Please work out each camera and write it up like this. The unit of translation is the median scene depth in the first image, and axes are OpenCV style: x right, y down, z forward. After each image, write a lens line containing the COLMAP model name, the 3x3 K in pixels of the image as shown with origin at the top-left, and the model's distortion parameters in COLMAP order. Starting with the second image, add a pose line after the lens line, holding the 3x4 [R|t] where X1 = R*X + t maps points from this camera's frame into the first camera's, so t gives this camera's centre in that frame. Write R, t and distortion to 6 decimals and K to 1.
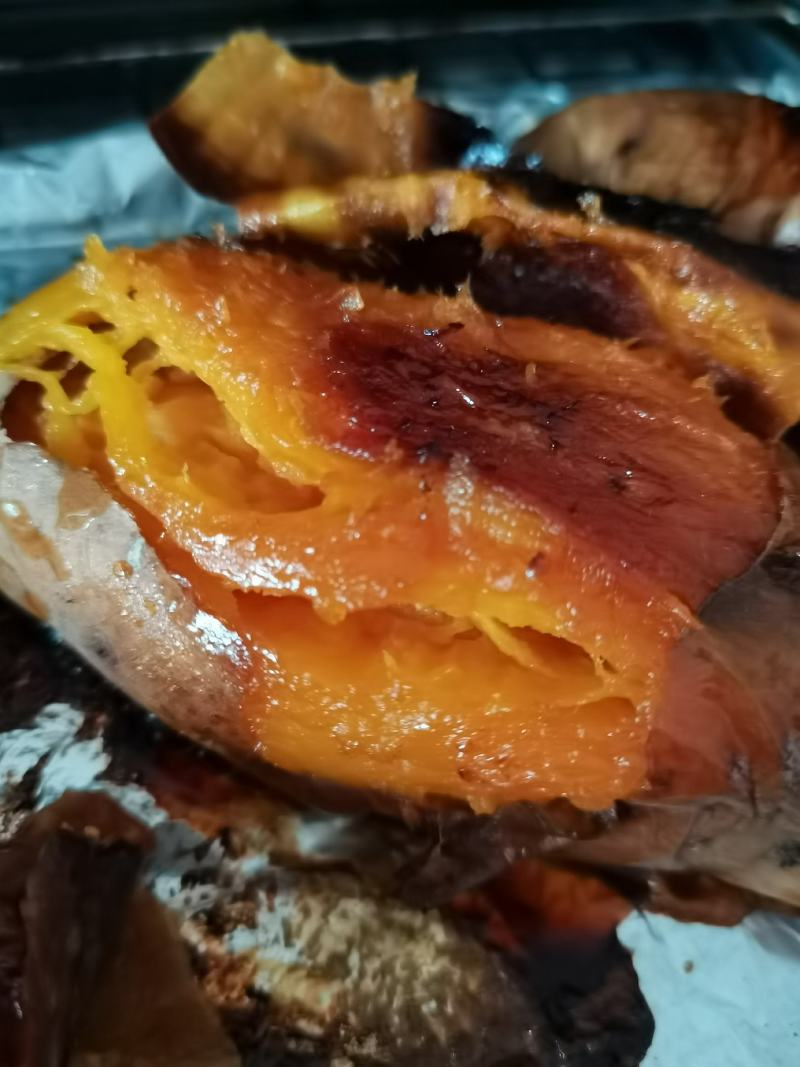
lens RADIAL K [[784.7, 0, 408.1], [0, 784.7, 535.6], [0, 0, 1]] dist [-0.037285, -0.002458]
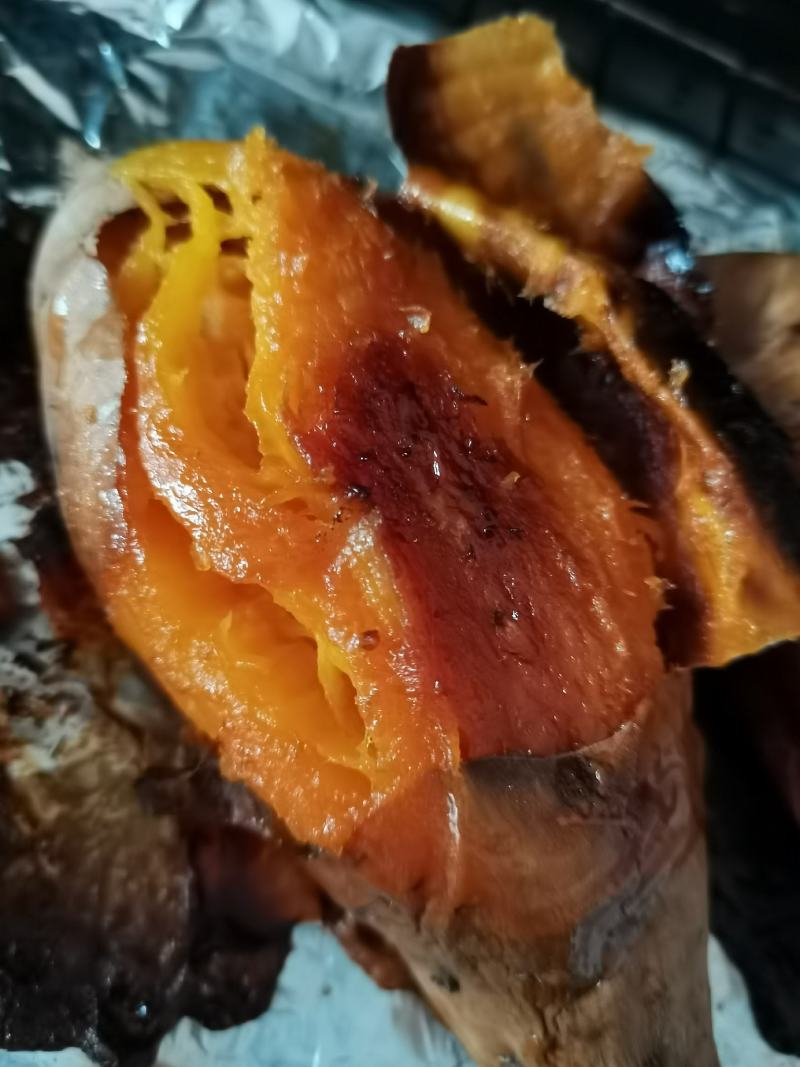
lens RADIAL K [[769.8, 0, 400.0], [0, 769.8, 533.5], [0, 0, 1]] dist [-0.037248, -0.001755]
pose [[0.803591, 0.591011, -0.070332, 0.139241], [-0.580446, 0.804337, 0.126981, -0.177993], [0.131618, -0.061217, 0.989409, -0.033605]]
